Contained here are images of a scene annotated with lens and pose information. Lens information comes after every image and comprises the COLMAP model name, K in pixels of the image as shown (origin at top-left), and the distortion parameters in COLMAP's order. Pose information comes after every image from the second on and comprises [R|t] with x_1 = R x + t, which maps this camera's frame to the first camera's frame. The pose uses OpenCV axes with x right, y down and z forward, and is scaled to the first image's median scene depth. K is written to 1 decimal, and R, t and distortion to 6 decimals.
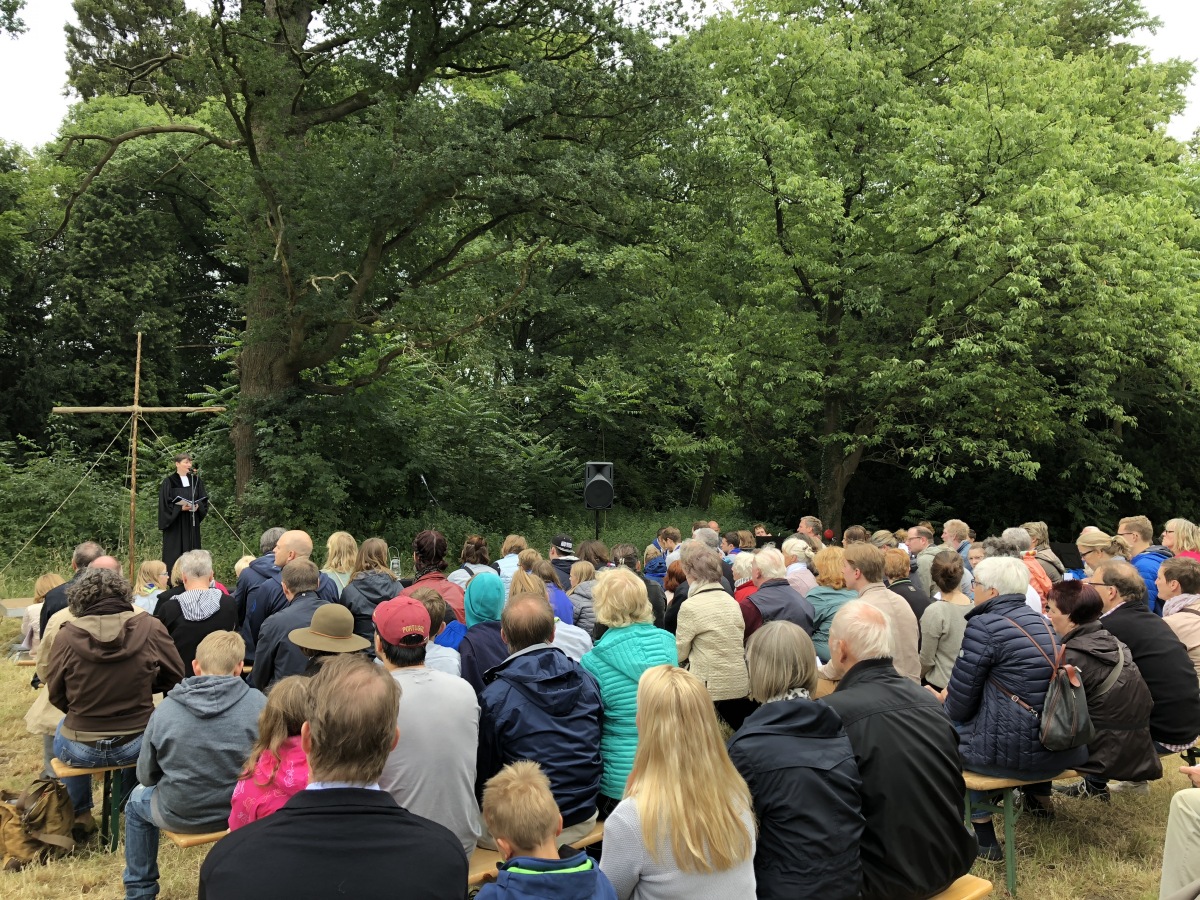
lens RADIAL K [[990.8, 0, 600.0], [0, 990.8, 450.0], [0, 0, 1]] dist [0.101362, -0.123911]
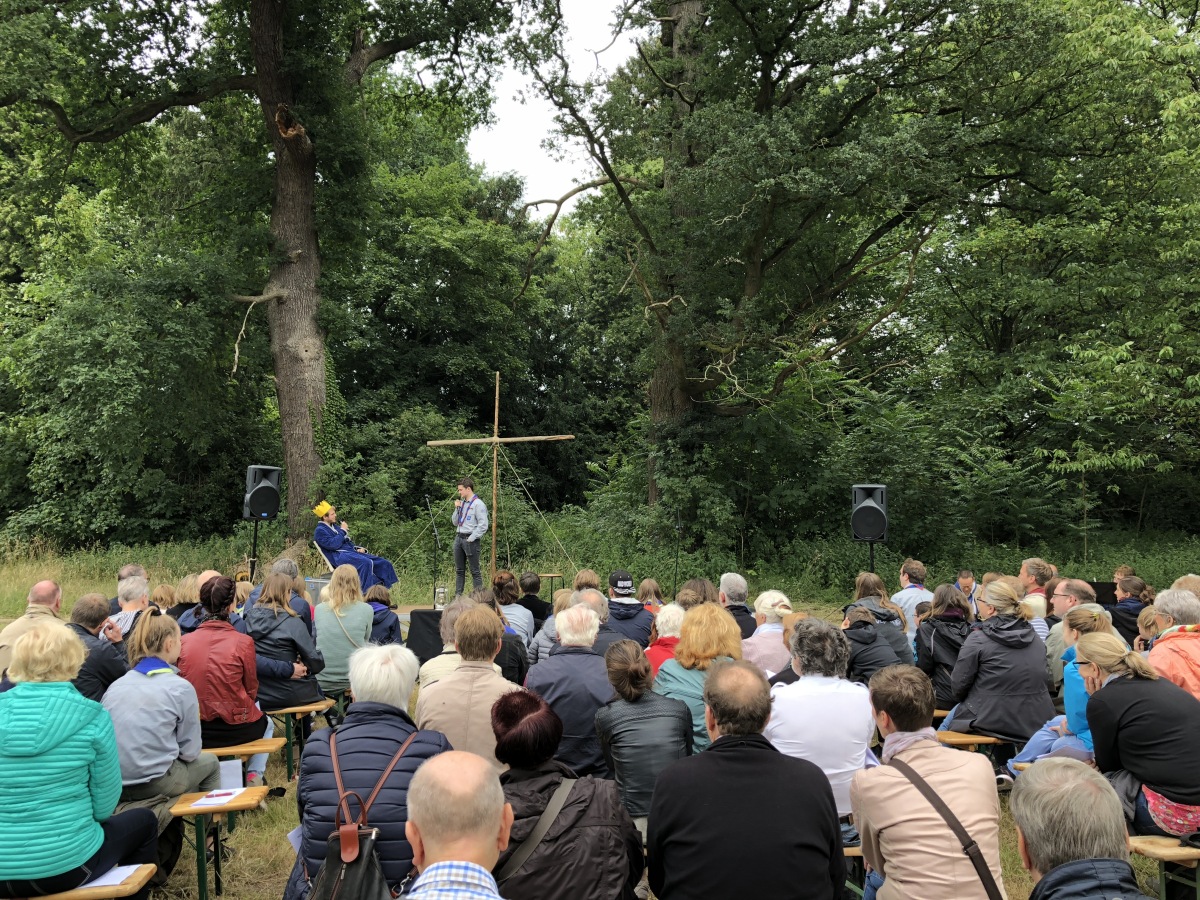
lens RADIAL K [[992.3, 0, 600.0], [0, 992.3, 450.0], [0, 0, 1]] dist [0.101733, -0.229817]
pose [[0.821959, -0.028968, -0.568809, 0.184880], [0.019453, 0.999551, -0.022795, -0.001415], [0.569214, 0.007671, 0.822154, 0.106418]]
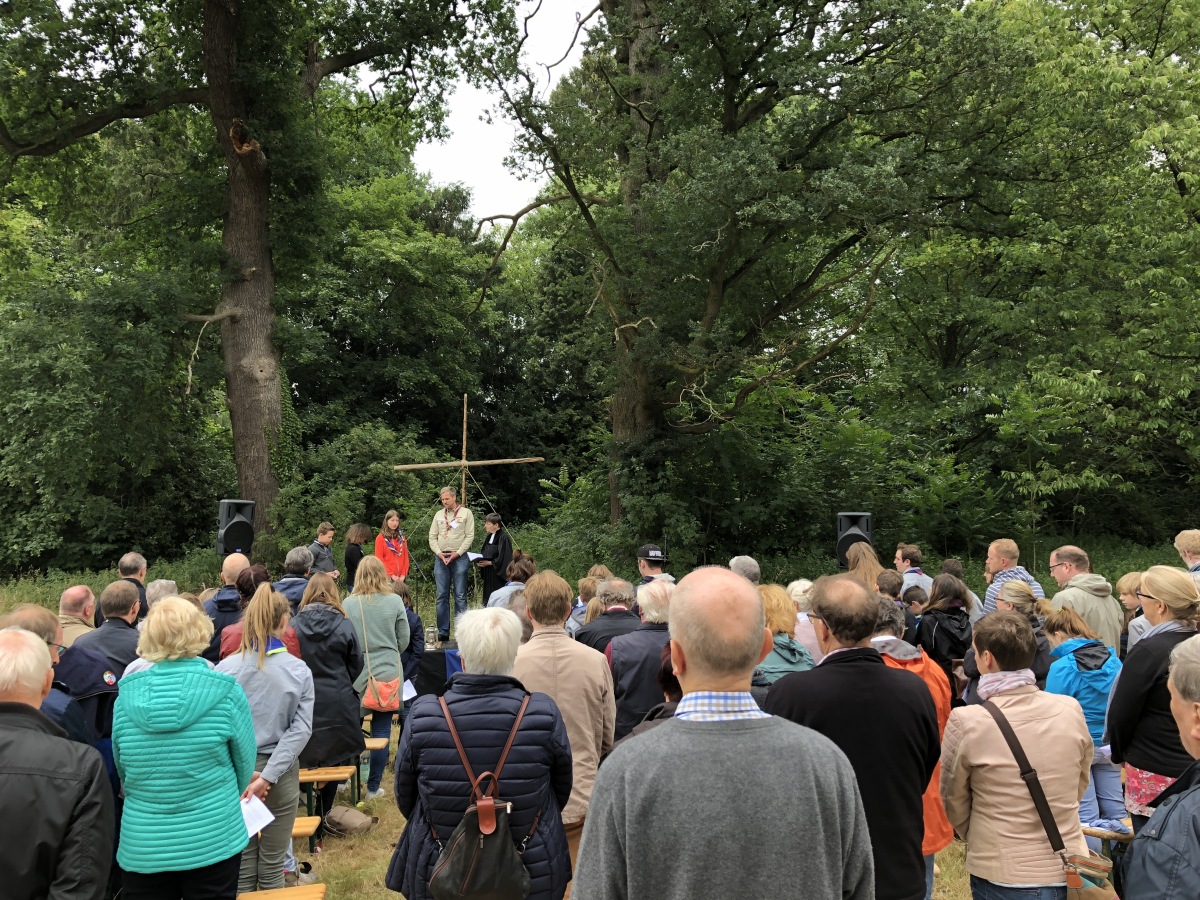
lens RADIAL K [[992.3, 0, 600.0], [0, 992.3, 450.0], [0, 0, 1]] dist [0.101733, -0.229817]
pose [[0.857824, -0.039115, -0.512452, 0.158912], [0.030510, 0.999217, -0.025197, -0.016148], [0.513036, 0.005980, 0.858346, 0.095085]]
